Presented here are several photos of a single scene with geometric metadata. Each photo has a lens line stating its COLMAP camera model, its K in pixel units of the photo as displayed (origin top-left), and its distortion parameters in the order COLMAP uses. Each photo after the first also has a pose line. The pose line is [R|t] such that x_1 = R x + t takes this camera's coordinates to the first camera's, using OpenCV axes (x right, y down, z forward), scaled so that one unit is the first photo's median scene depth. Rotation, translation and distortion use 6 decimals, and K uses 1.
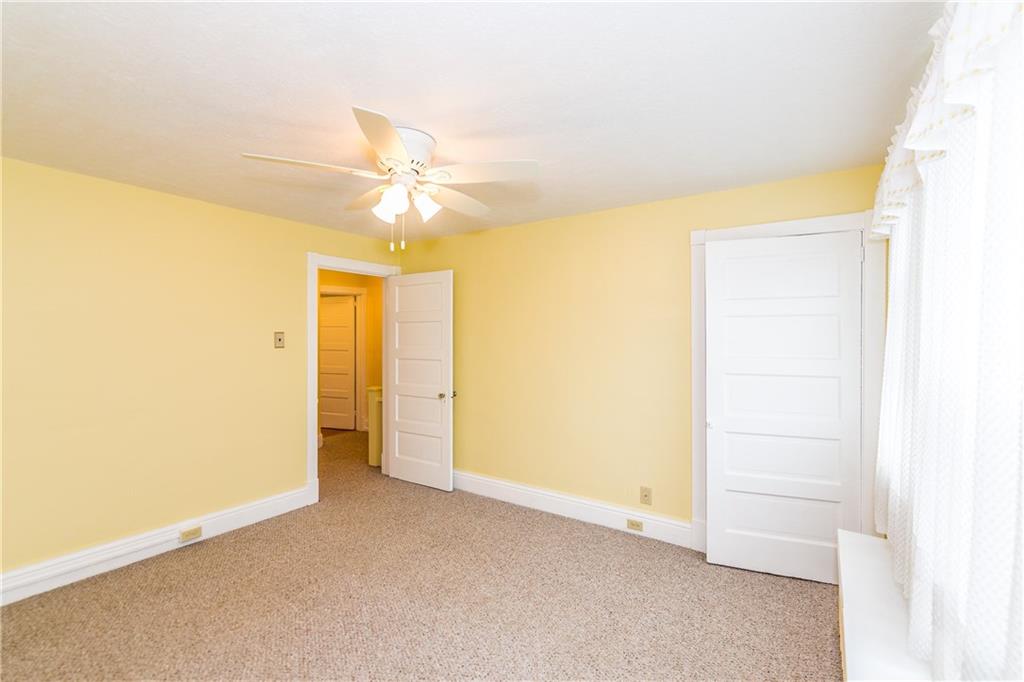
lens RADIAL K [[445.0, 0, 513.0], [0, 445.0, 339.1], [0, 0, 1]] dist [-0.000950, -0.001076]
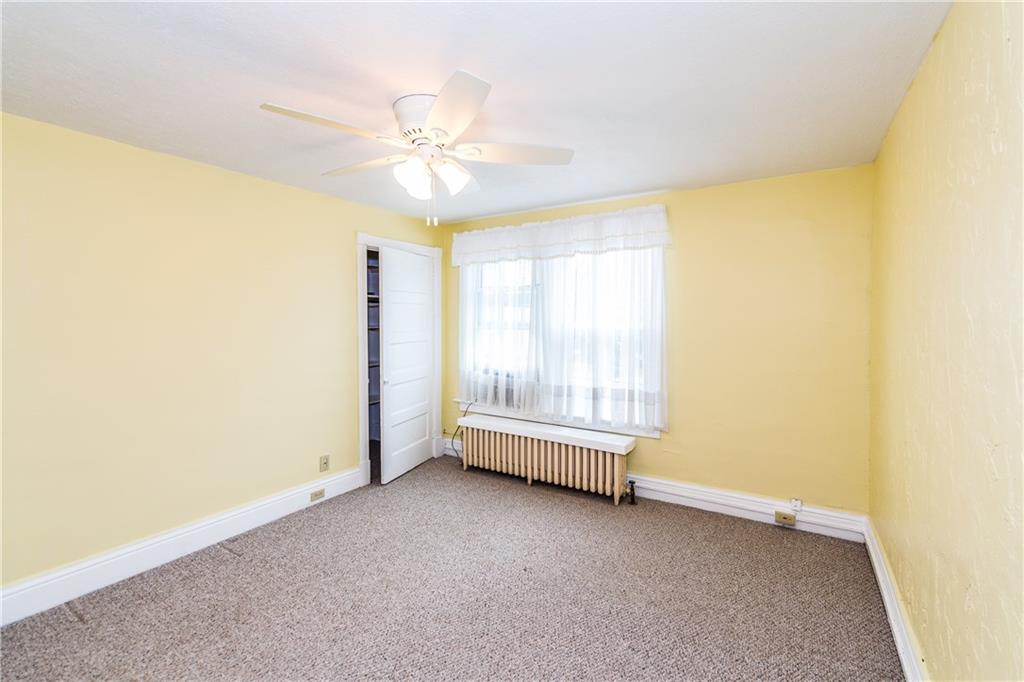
lens RADIAL K [[445.0, 0, 520.9], [0, 445.0, 334.8], [0, 0, 1]] dist [-0.000950, -0.001076]
pose [[-0.041972, -0.037843, 0.998402, -0.807603], [0.012738, 0.999181, 0.038408, -0.000362], [-0.999038, 0.014330, -0.041456, 0.559374]]
